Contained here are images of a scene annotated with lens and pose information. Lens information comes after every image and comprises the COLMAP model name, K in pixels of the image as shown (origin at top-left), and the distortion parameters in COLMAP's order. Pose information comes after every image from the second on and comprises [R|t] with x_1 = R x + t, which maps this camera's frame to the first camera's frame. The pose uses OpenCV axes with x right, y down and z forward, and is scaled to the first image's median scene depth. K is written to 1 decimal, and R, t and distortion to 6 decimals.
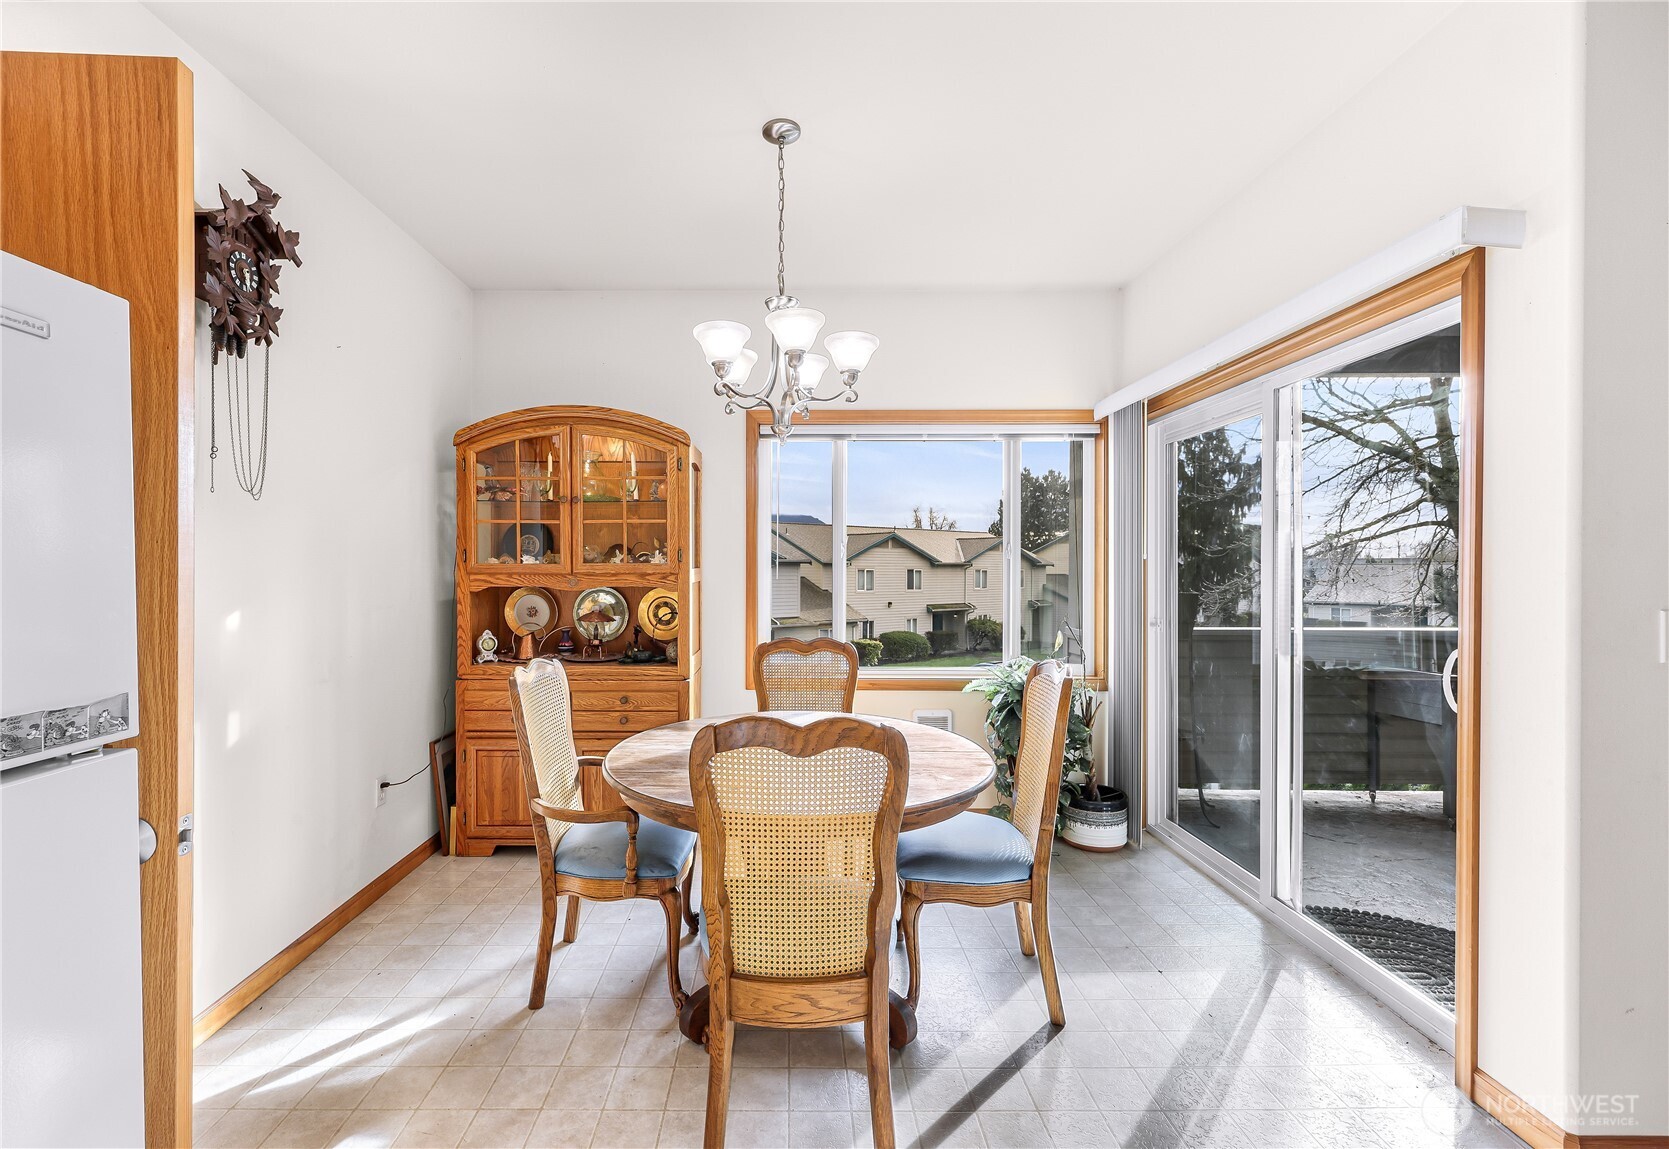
lens RADIAL K [[720.5, 0, 783.8], [0, 720.5, 572.4], [0, 0, 1]] dist [-0.000664, 0.000288]
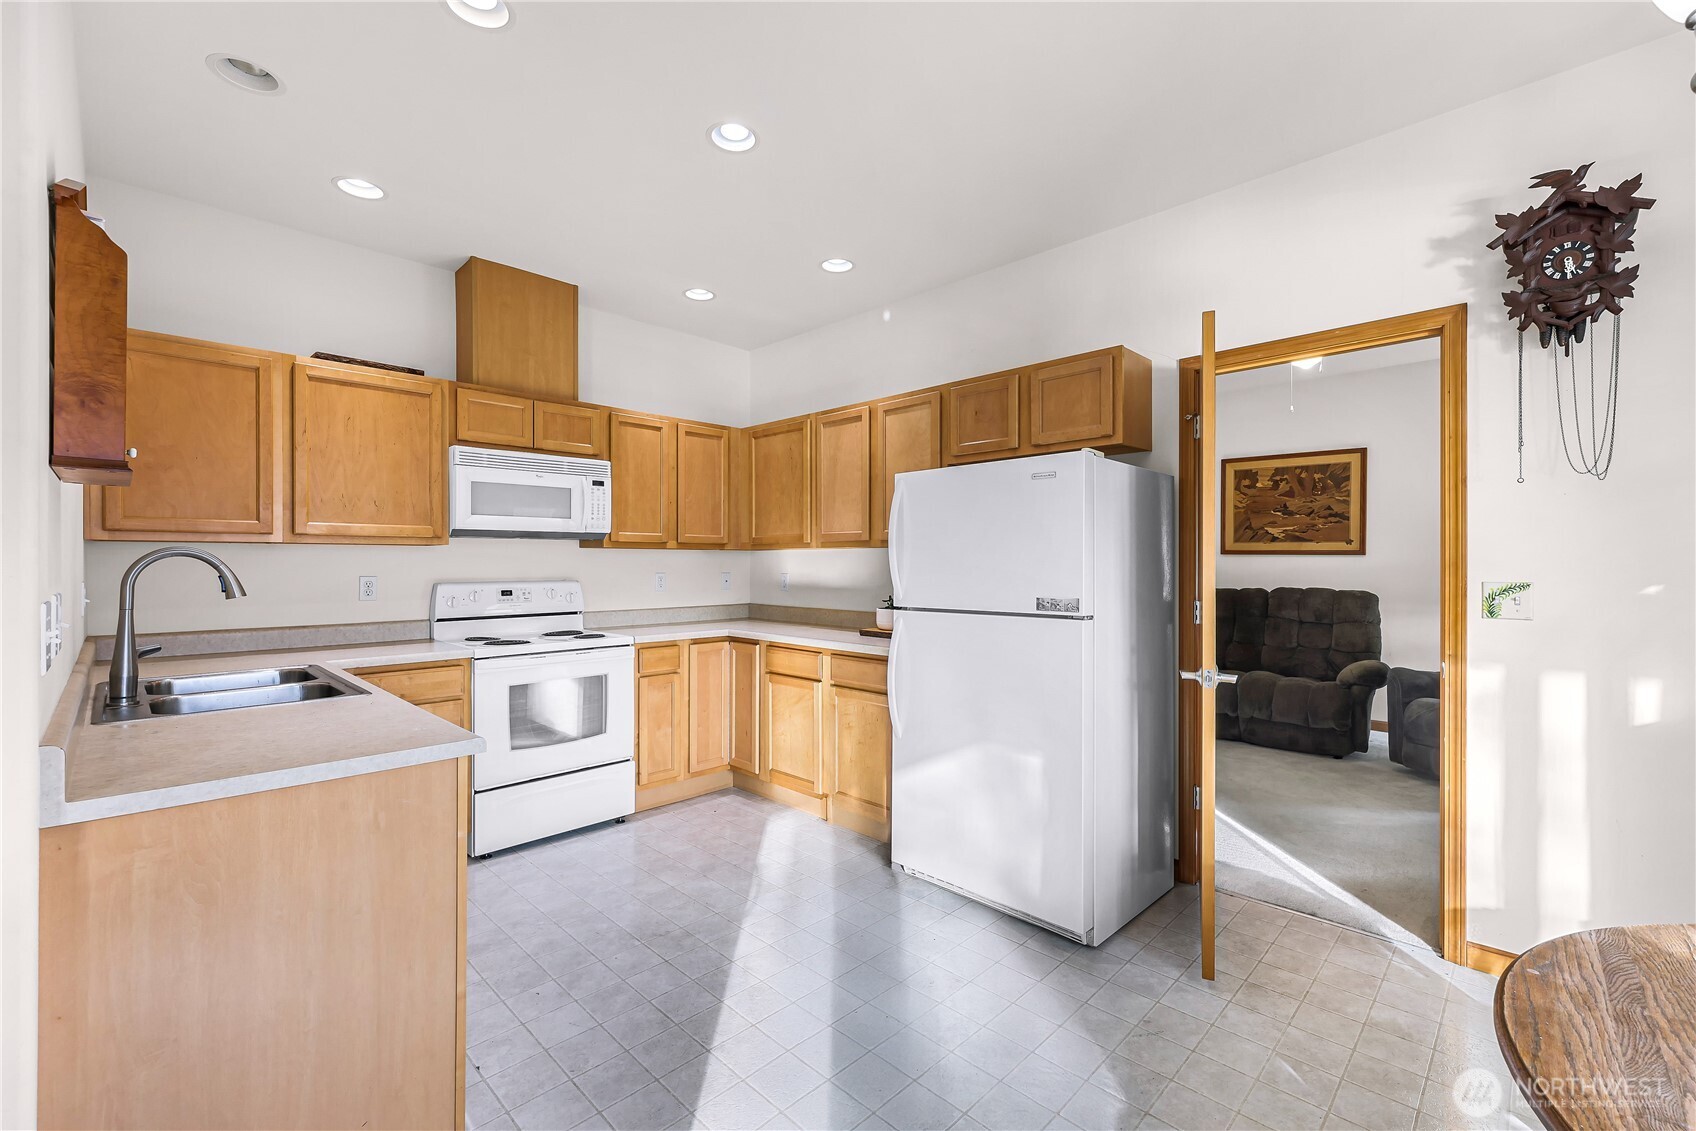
lens RADIAL K [[730.1, 0, 845.8], [0, 730.1, 567.1], [0, 0, 1]] dist [0.001184, -0.000243]
pose [[-0.697808, 0.000587, -0.716285, 0.419401], [-0.003248, 0.999987, 0.003983, 0.010733], [0.716278, 0.005106, -0.697797, 0.583497]]
